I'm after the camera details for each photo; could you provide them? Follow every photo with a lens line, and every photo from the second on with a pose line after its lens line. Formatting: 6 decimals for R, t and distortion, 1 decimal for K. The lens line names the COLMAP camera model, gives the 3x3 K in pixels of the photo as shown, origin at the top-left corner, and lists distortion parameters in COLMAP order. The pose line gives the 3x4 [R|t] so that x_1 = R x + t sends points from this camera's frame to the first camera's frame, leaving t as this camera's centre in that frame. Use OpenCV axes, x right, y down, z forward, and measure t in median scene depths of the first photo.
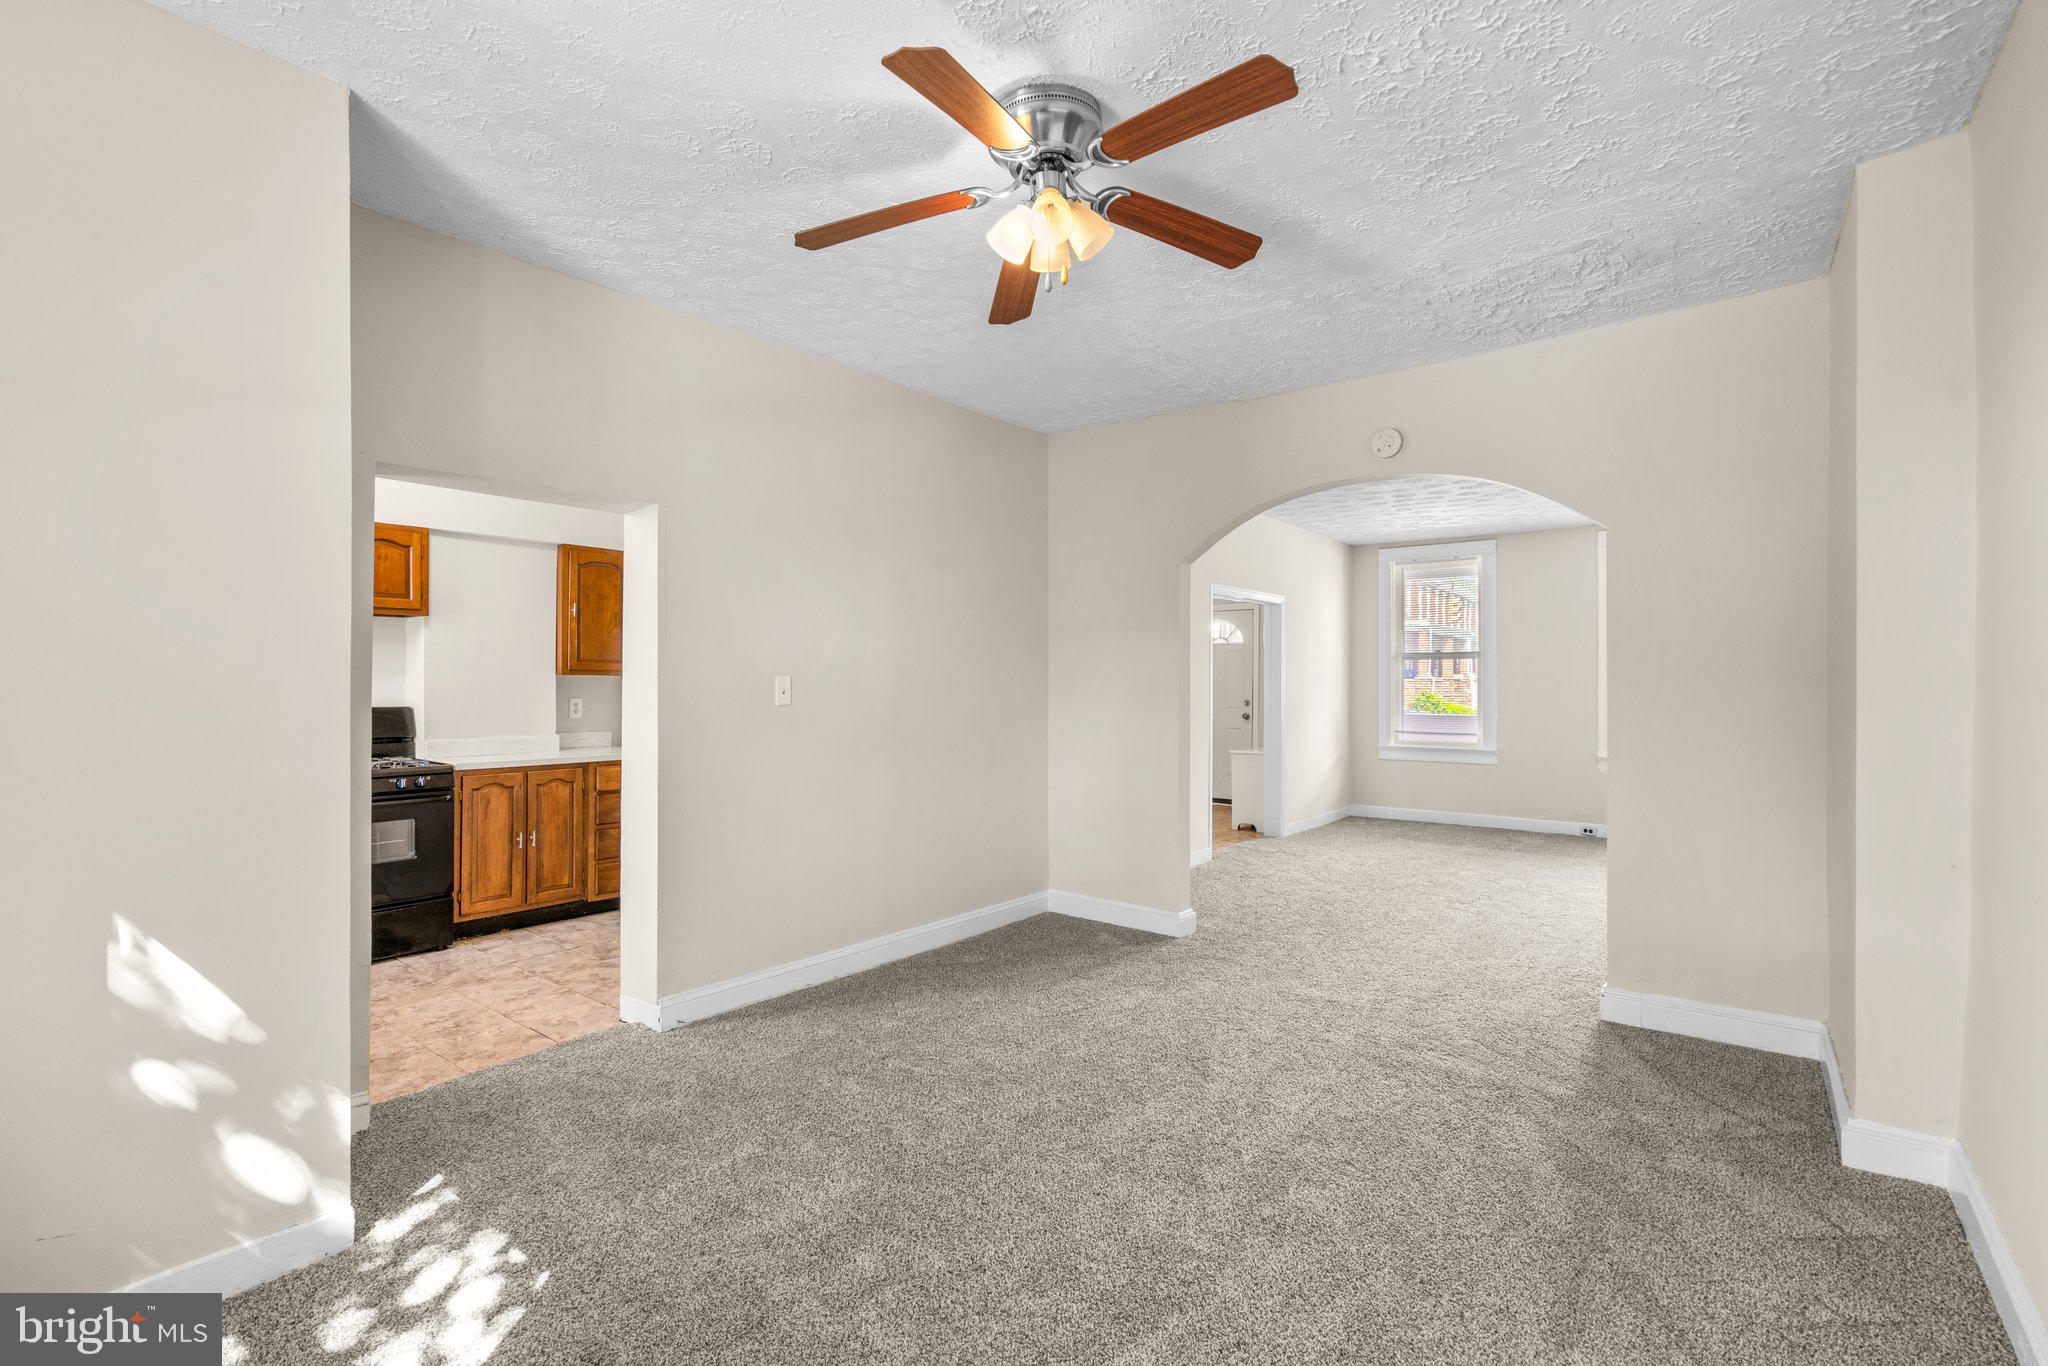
lens RADIAL K [[933.2, 0, 1015.0], [0, 933.2, 696.9], [0, 0, 1]] dist [0.000144, 0.000469]
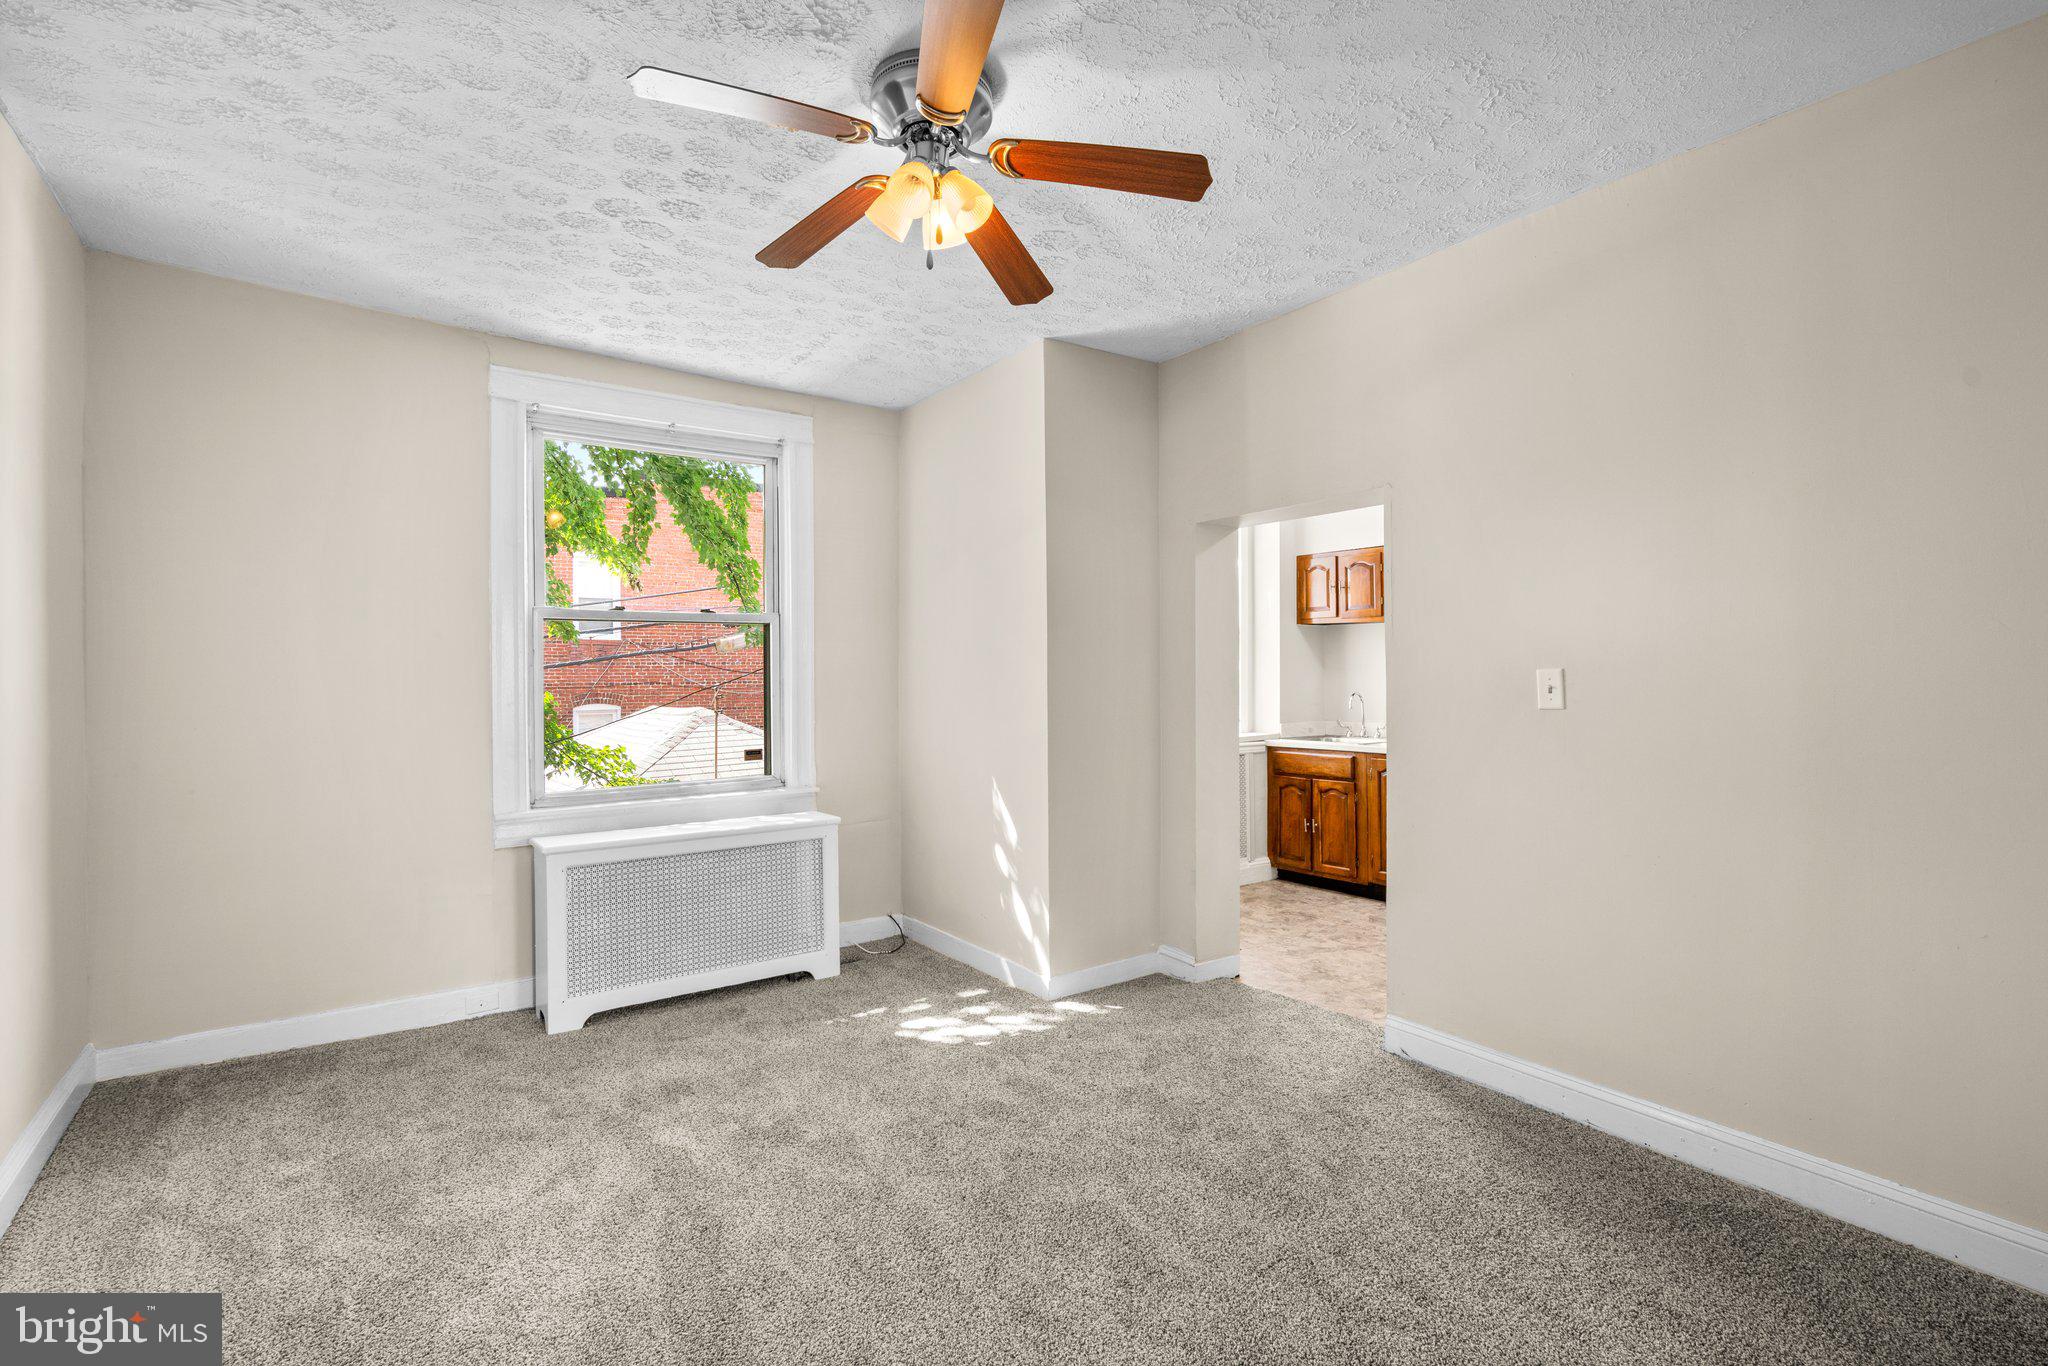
lens RADIAL K [[943.6, 0, 1029.5], [0, 943.6, 672.4], [0, 0, 1]] dist [-0.000286, 0.001165]
pose [[-0.251528, -0.002123, -0.967848, 0.728001], [-0.029448, 0.999551, 0.005460, -0.014446], [0.967402, 0.029874, -0.251478, 1.025187]]
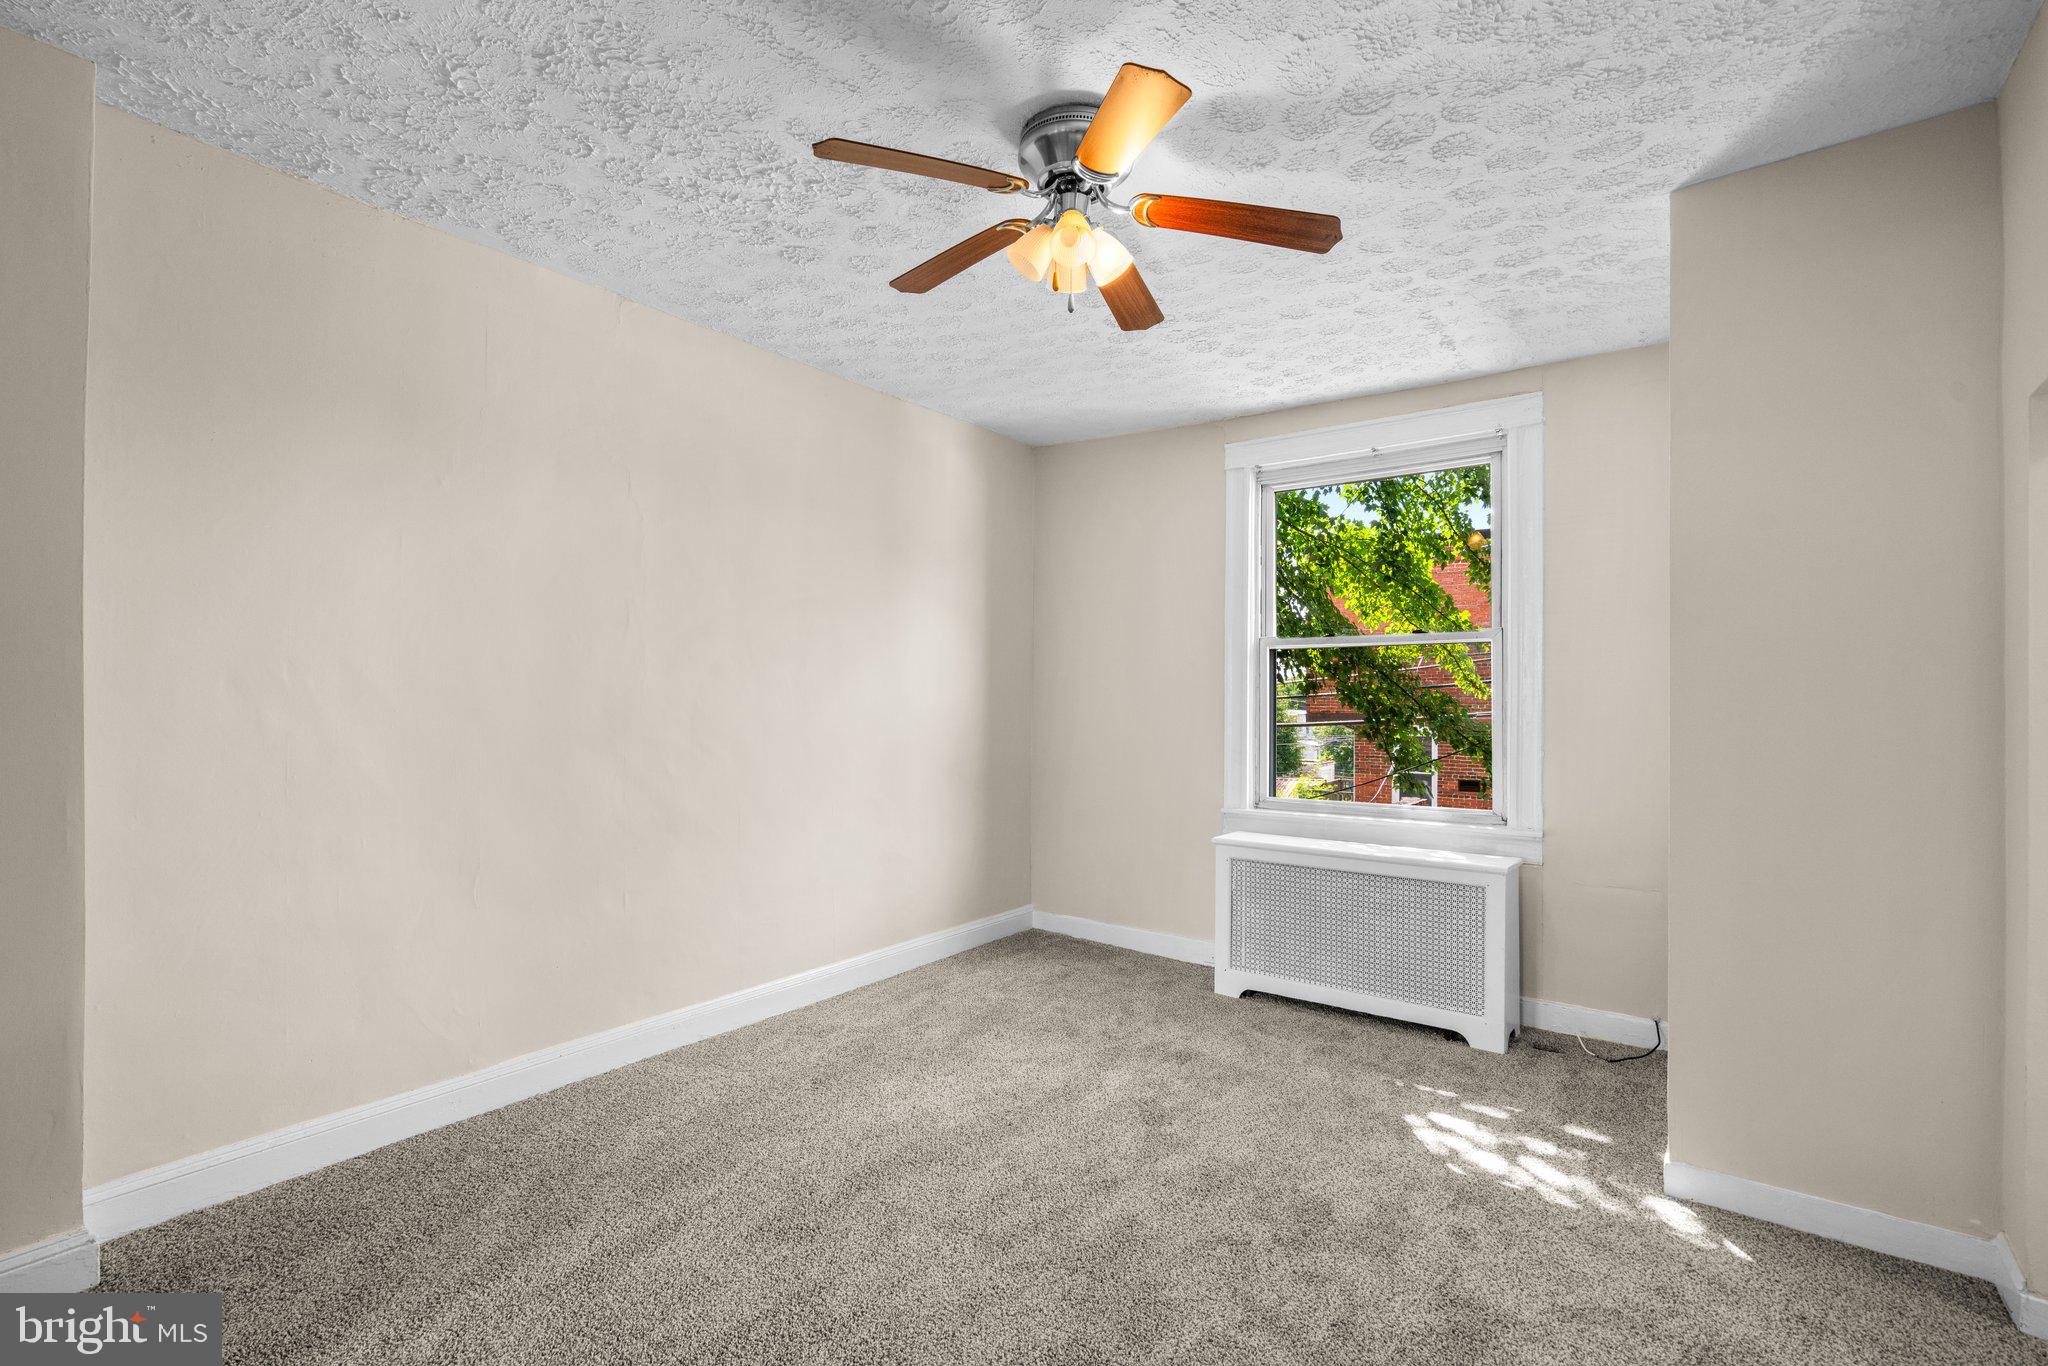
lens RADIAL K [[933.2, 0, 1015.0], [0, 933.2, 696.9], [0, 0, 1]] dist [0.000144, 0.000469]
pose [[-0.998986, -0.006422, -0.044556, 0.100793], [-0.008154, 0.999214, 0.038799, -0.037349], [0.044272, 0.039123, -0.998253, 1.543148]]
